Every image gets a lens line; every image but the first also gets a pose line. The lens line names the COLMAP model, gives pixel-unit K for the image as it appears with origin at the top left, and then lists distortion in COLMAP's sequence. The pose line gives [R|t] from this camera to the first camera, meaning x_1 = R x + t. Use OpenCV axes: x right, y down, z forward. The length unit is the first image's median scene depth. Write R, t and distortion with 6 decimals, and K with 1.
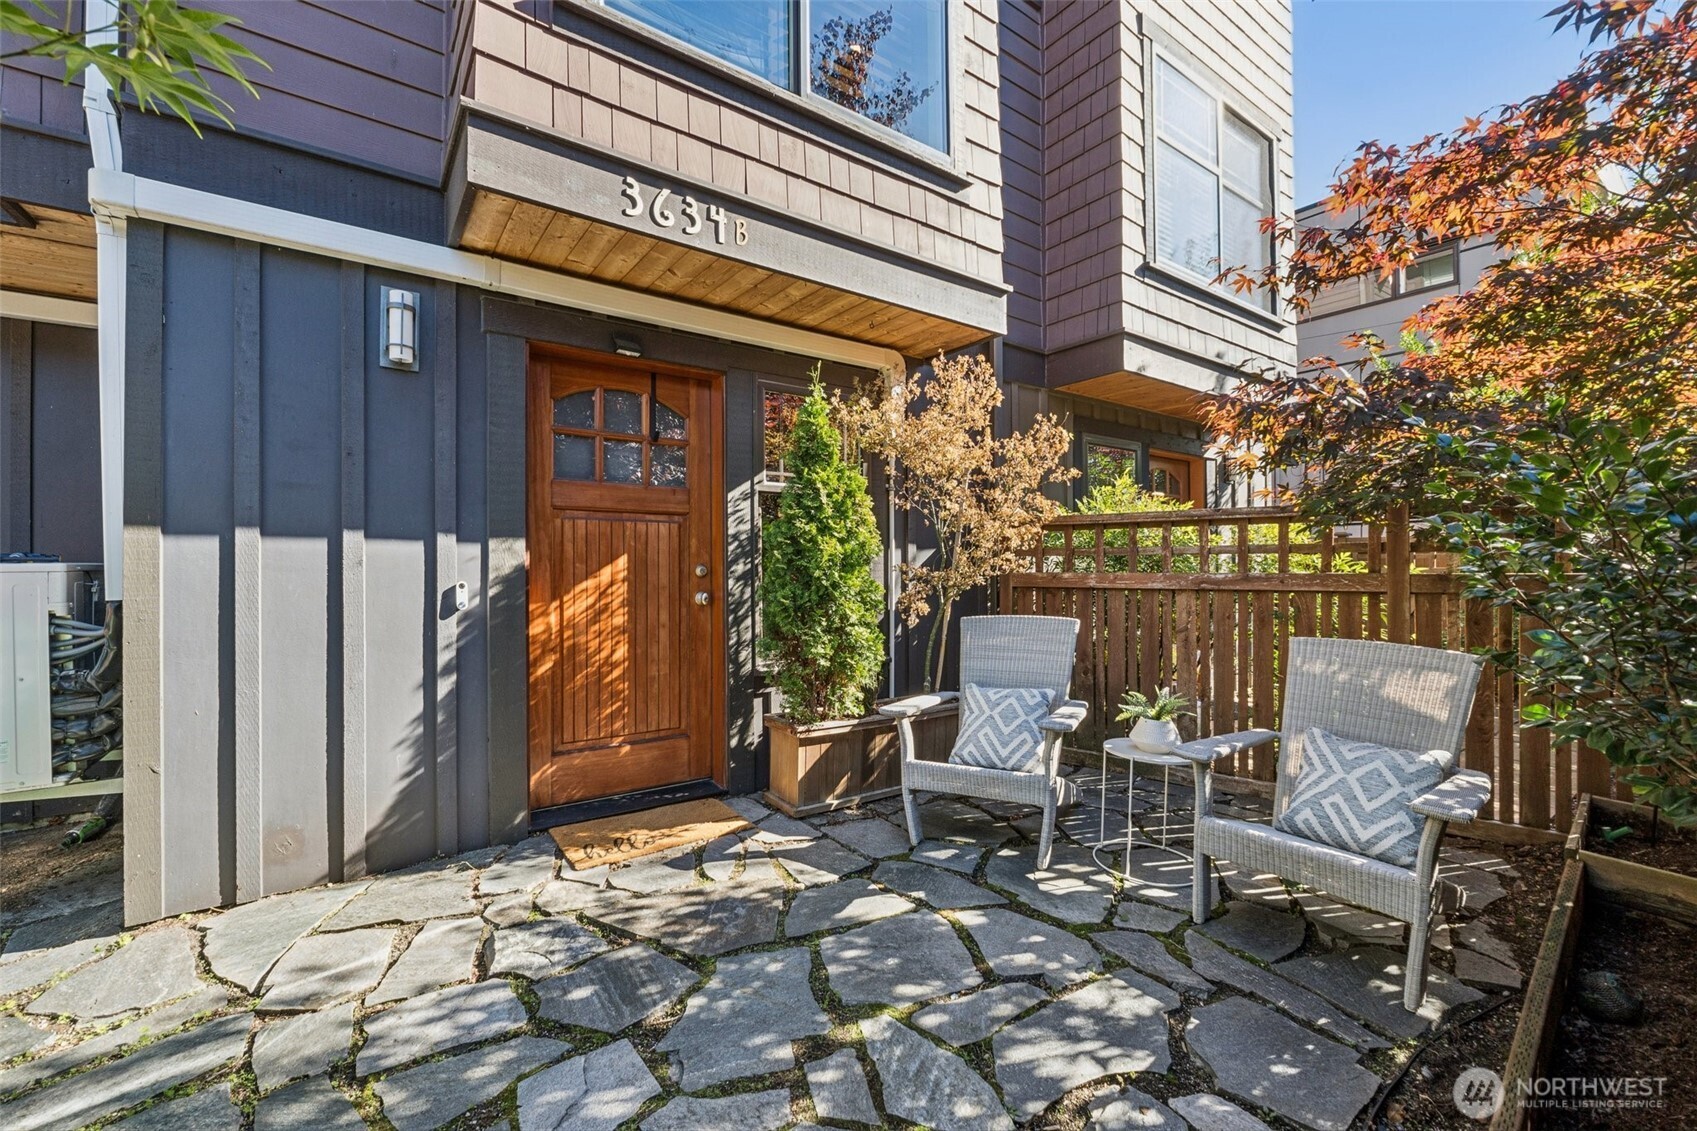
lens RADIAL K [[705.9, 0, 843.9], [0, 705.9, 566.0], [0, 0, 1]] dist [-0.000647, -0.000599]
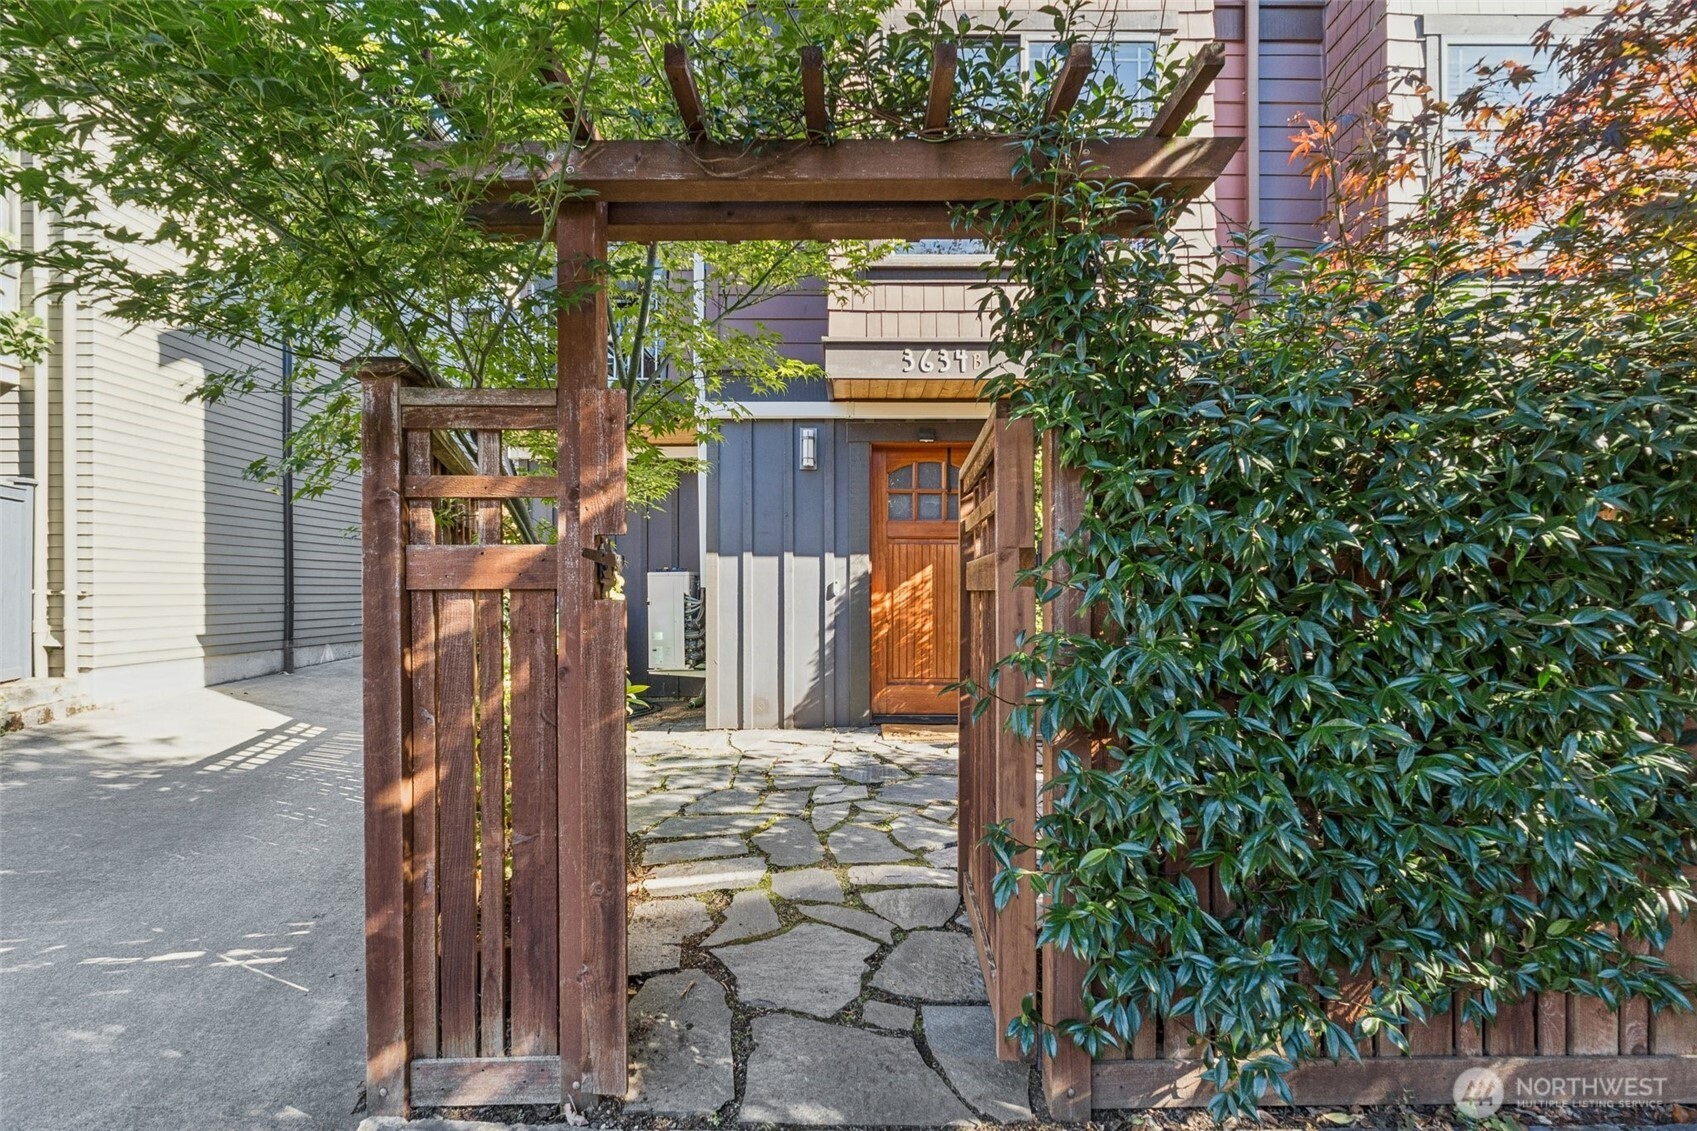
lens RADIAL K [[705.9, 0, 853.1], [0, 705.9, 579.3], [0, 0, 1]] dist [-0.000647, -0.000599]
pose [[0.817571, -0.010691, -0.575729, 0.580547], [0.003358, 0.999899, -0.013798, 0.047402], [0.575819, 0.009347, 0.817524, -0.504648]]
